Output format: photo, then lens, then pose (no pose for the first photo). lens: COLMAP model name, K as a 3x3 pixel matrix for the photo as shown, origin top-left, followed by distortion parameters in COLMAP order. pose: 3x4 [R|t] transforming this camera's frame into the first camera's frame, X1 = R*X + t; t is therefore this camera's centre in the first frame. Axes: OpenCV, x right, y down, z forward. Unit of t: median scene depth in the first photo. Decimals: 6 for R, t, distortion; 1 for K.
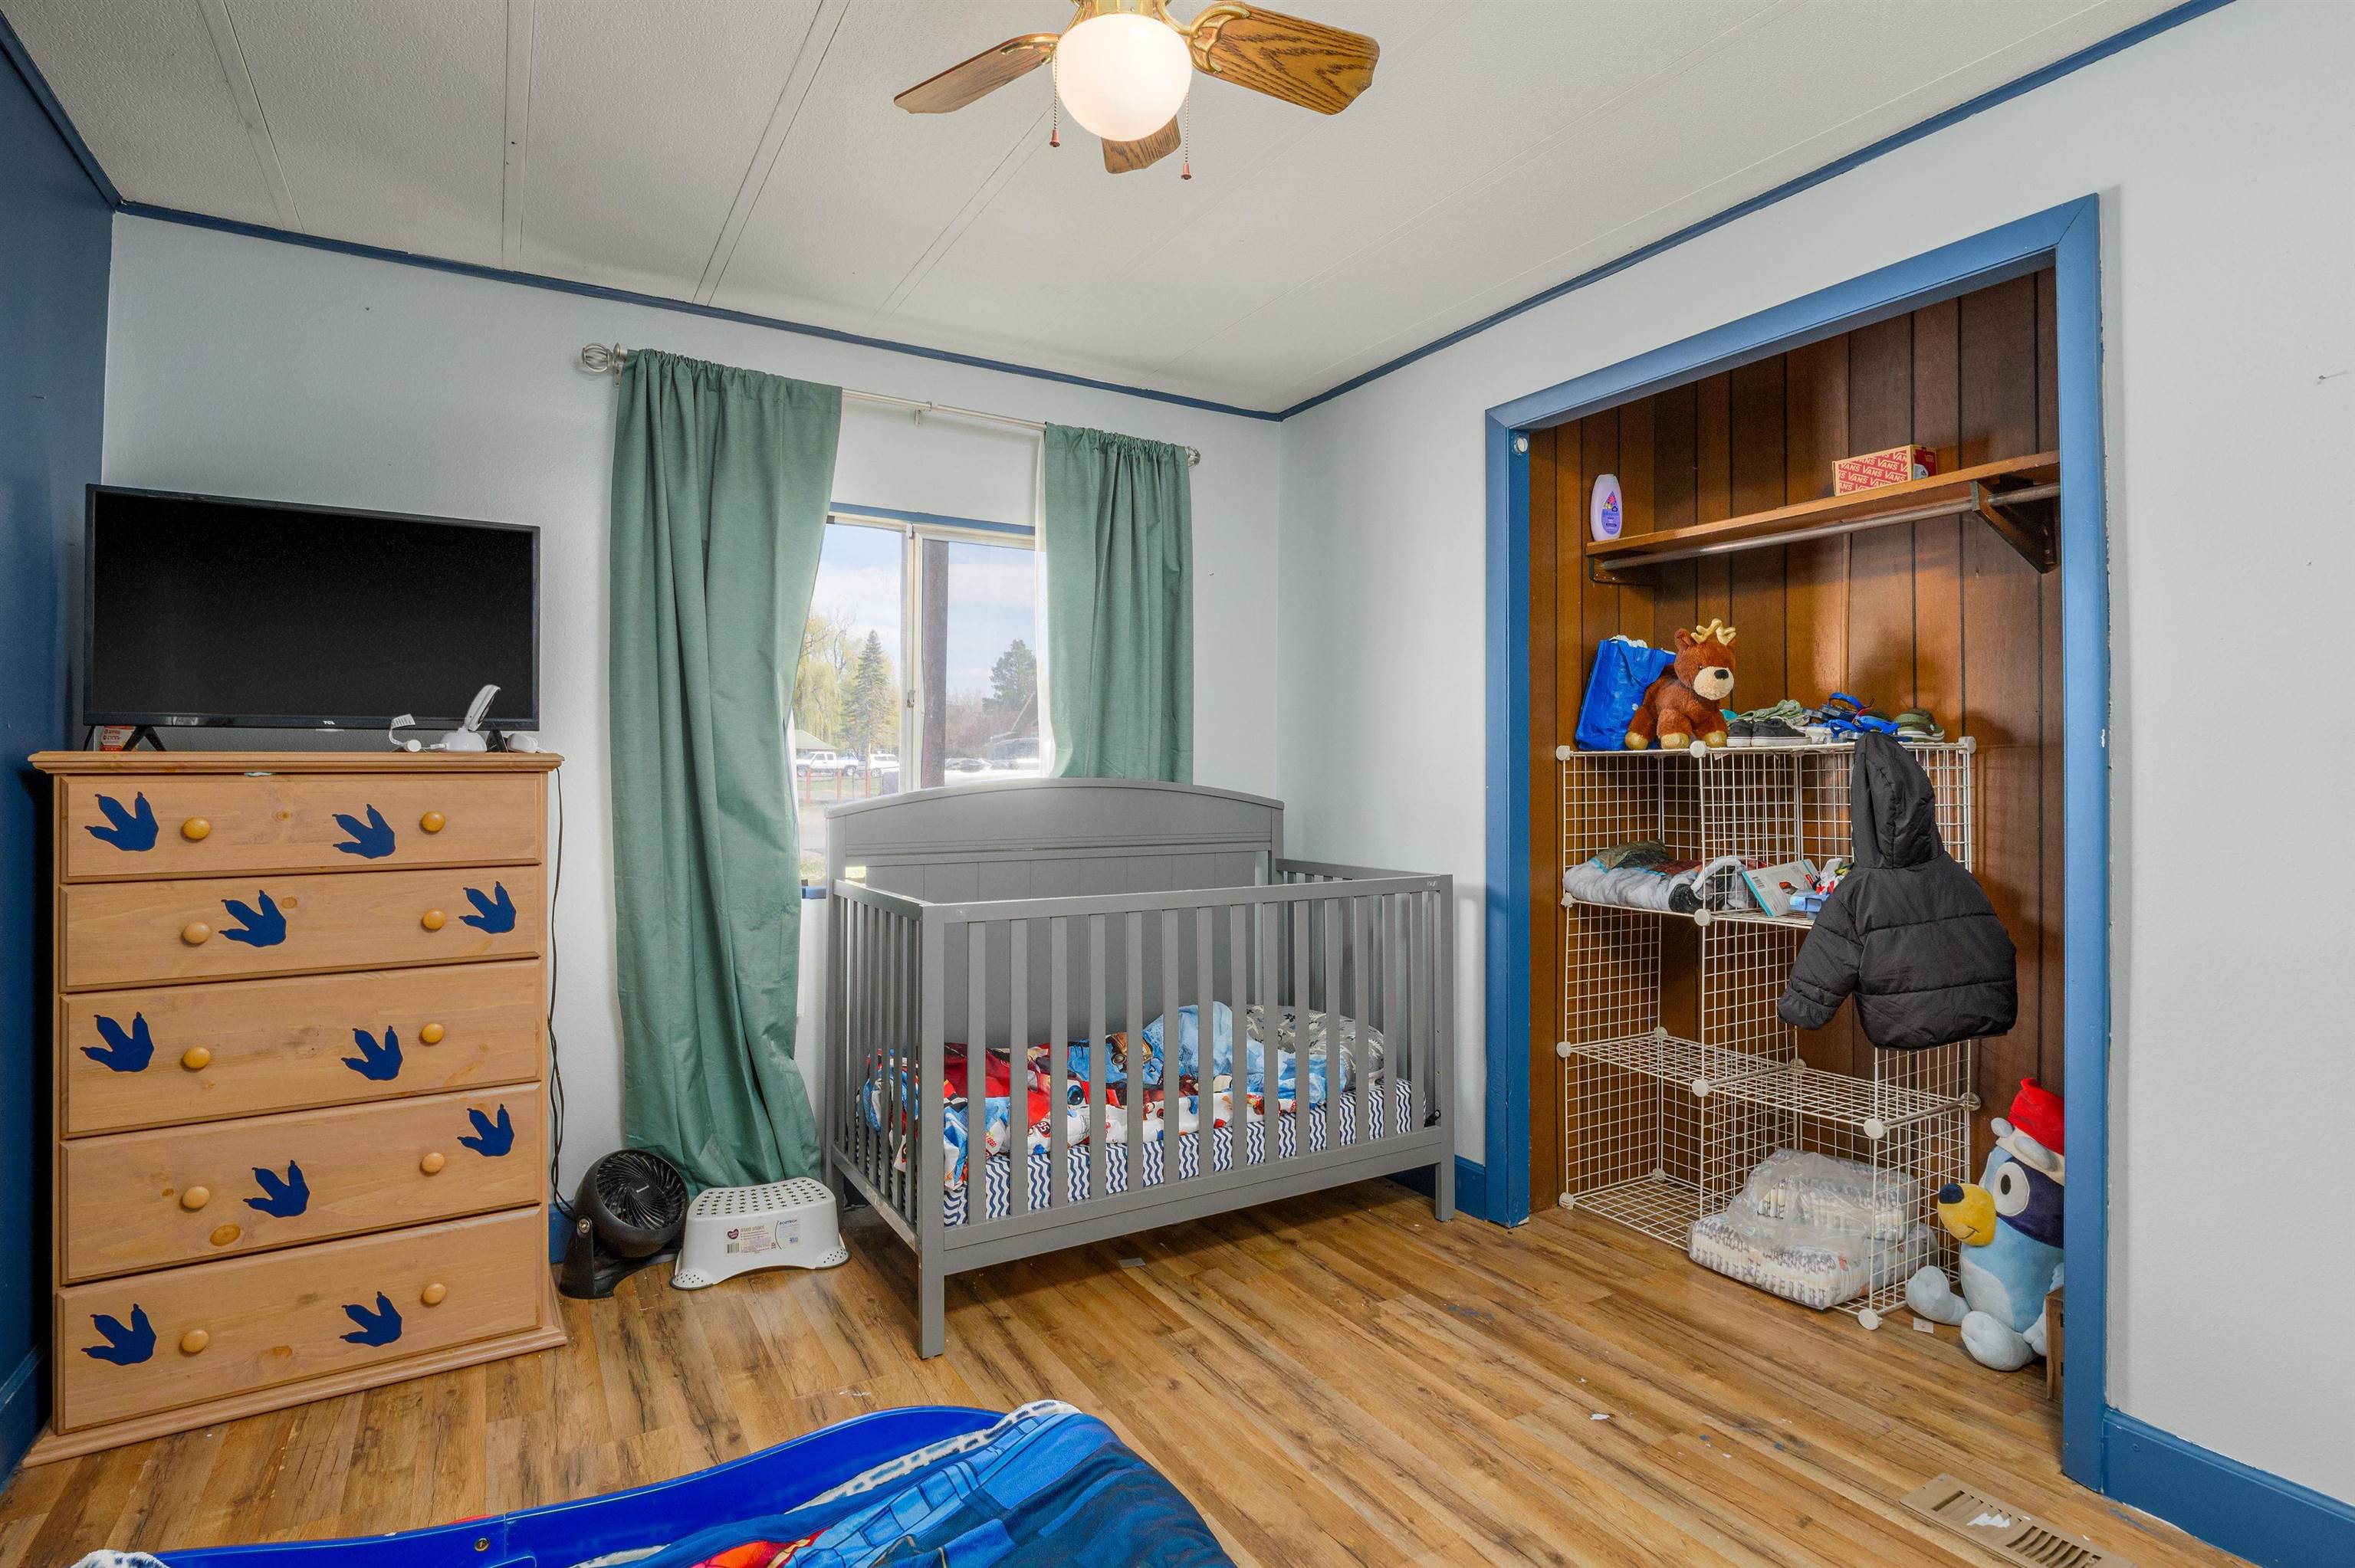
lens RADIAL K [[1151.2, 0, 1169.0], [0, 1151.2, 765.3], [0, 0, 1]] dist [-0.005815, -0.002237]
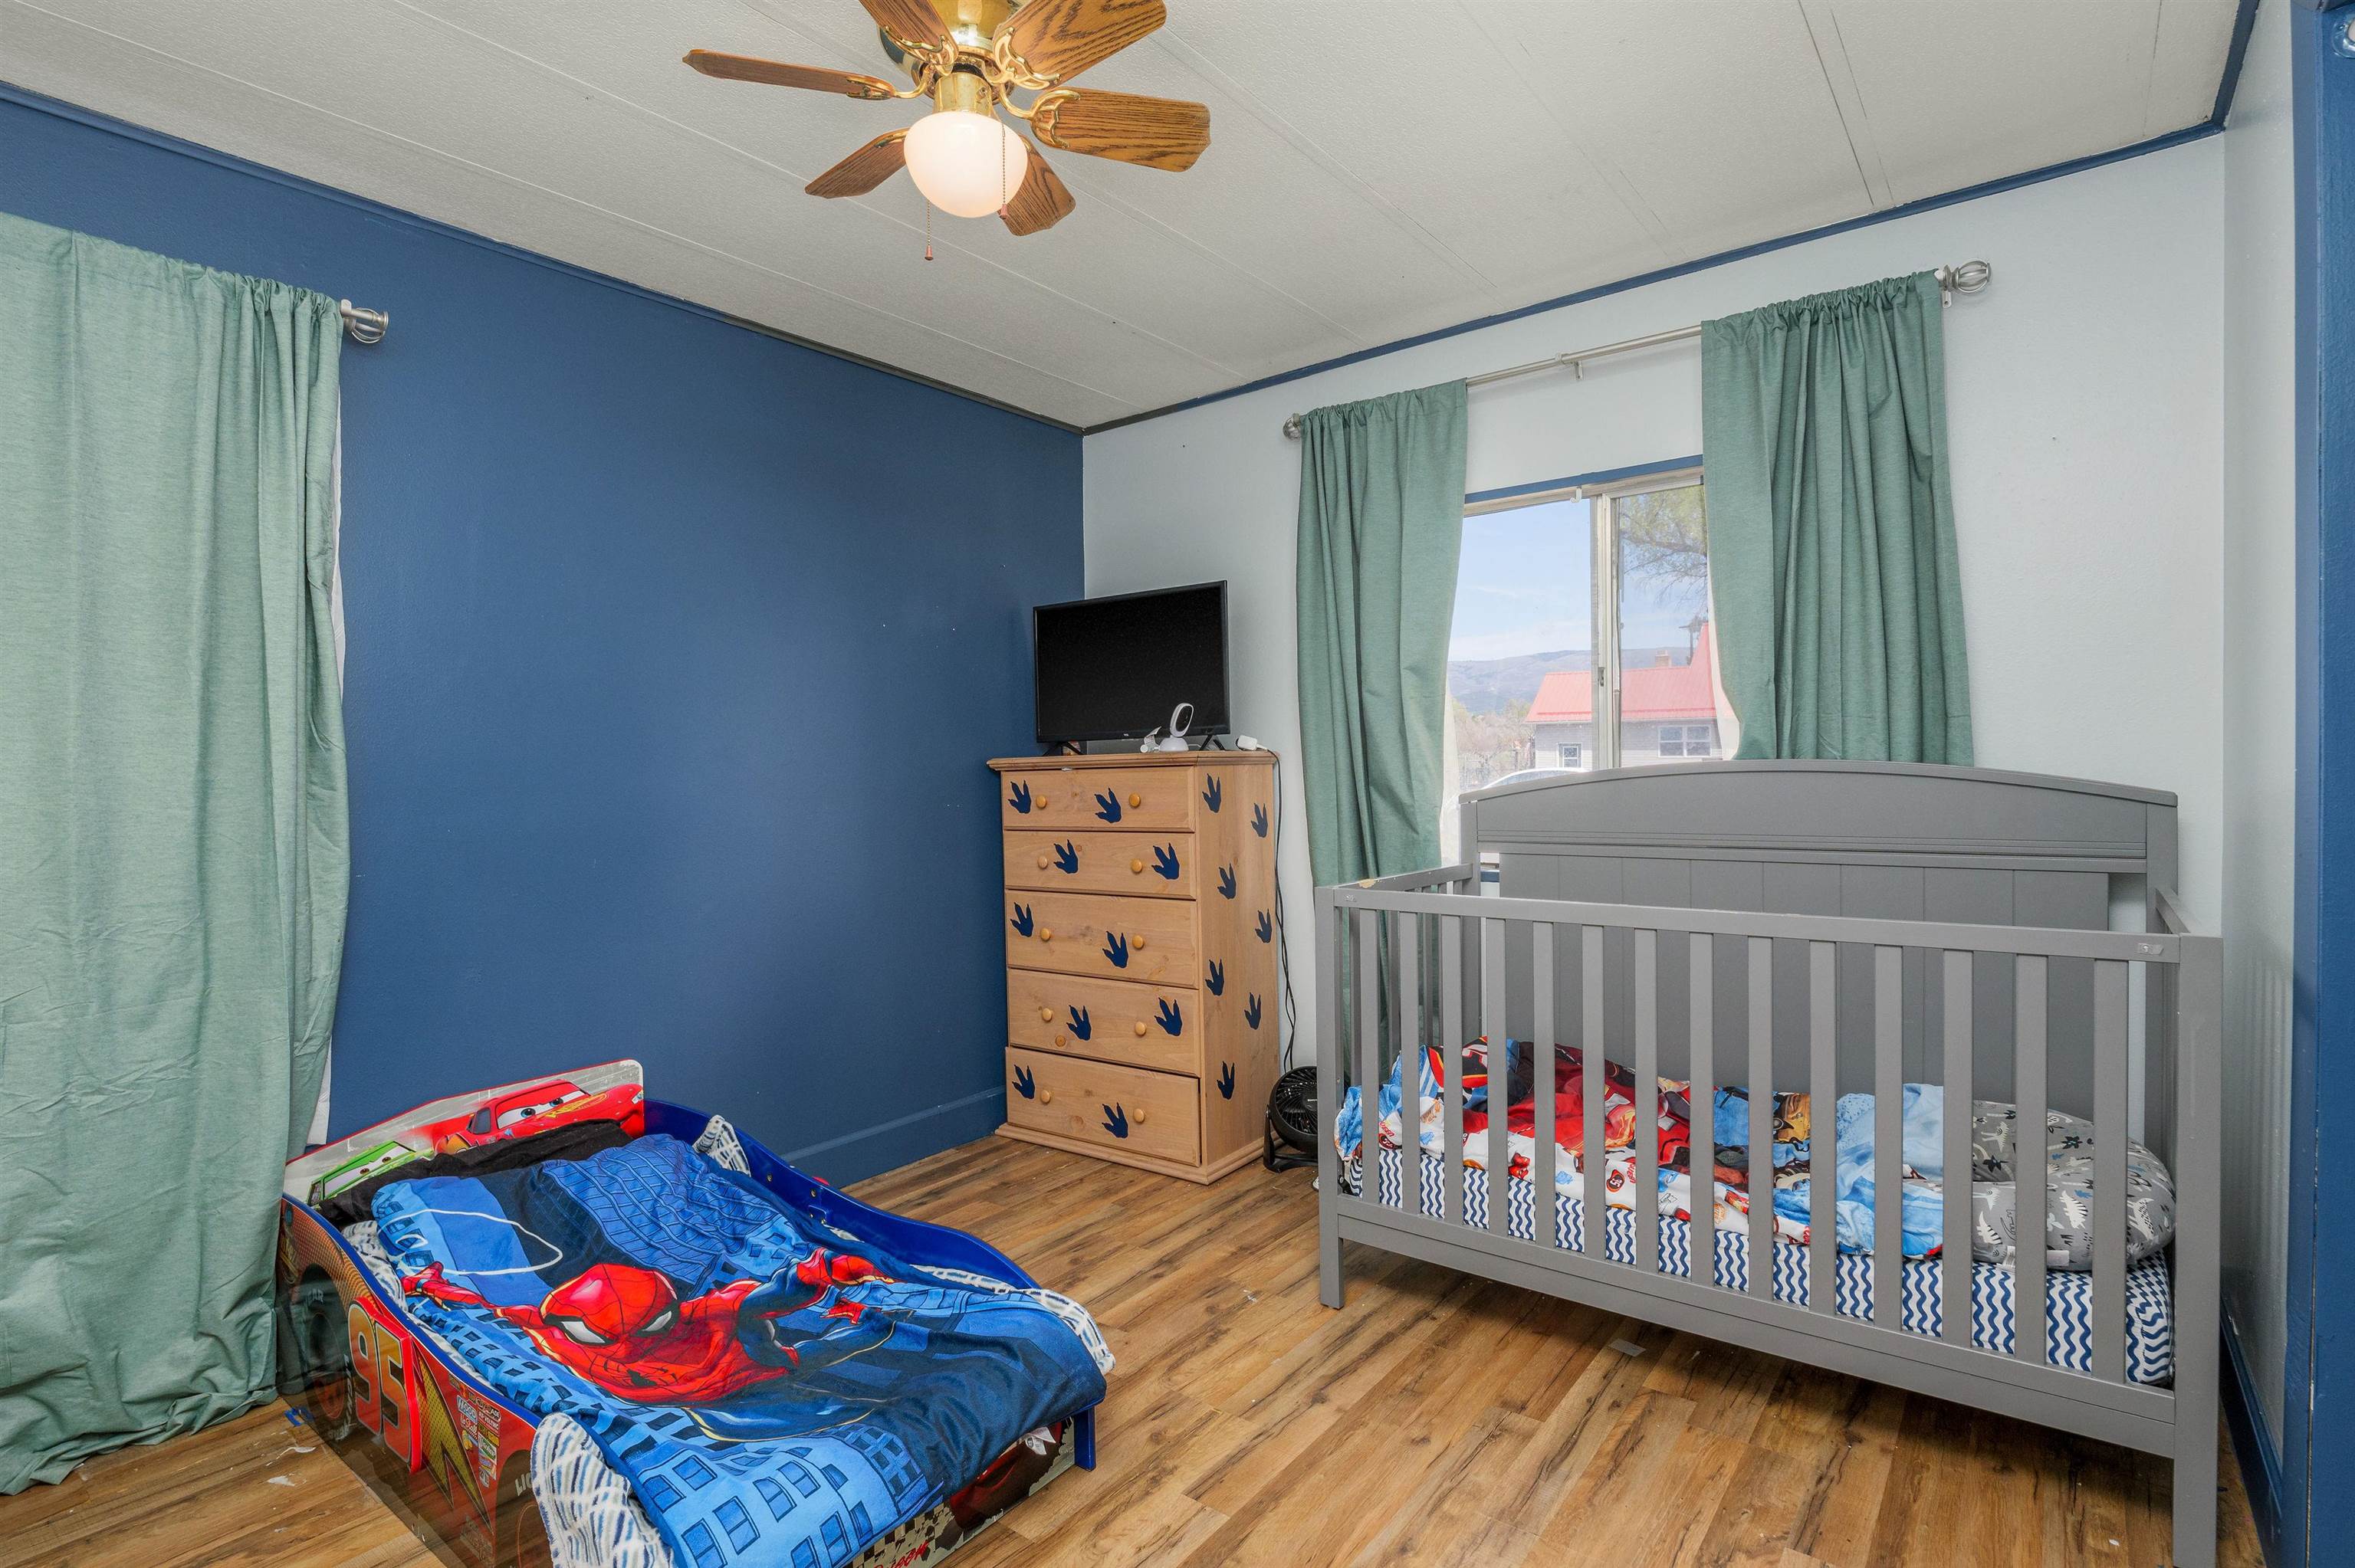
lens RADIAL K [[1151.2, 0, 1187.6], [0, 1151.2, 797.4], [0, 0, 1]] dist [-0.005815, -0.002237]
pose [[0.368058, 0.015249, -0.929678, 0.774873], [0.027719, 0.999241, 0.027364, 0.007438], [0.929390, -0.035841, 0.367356, 0.526609]]
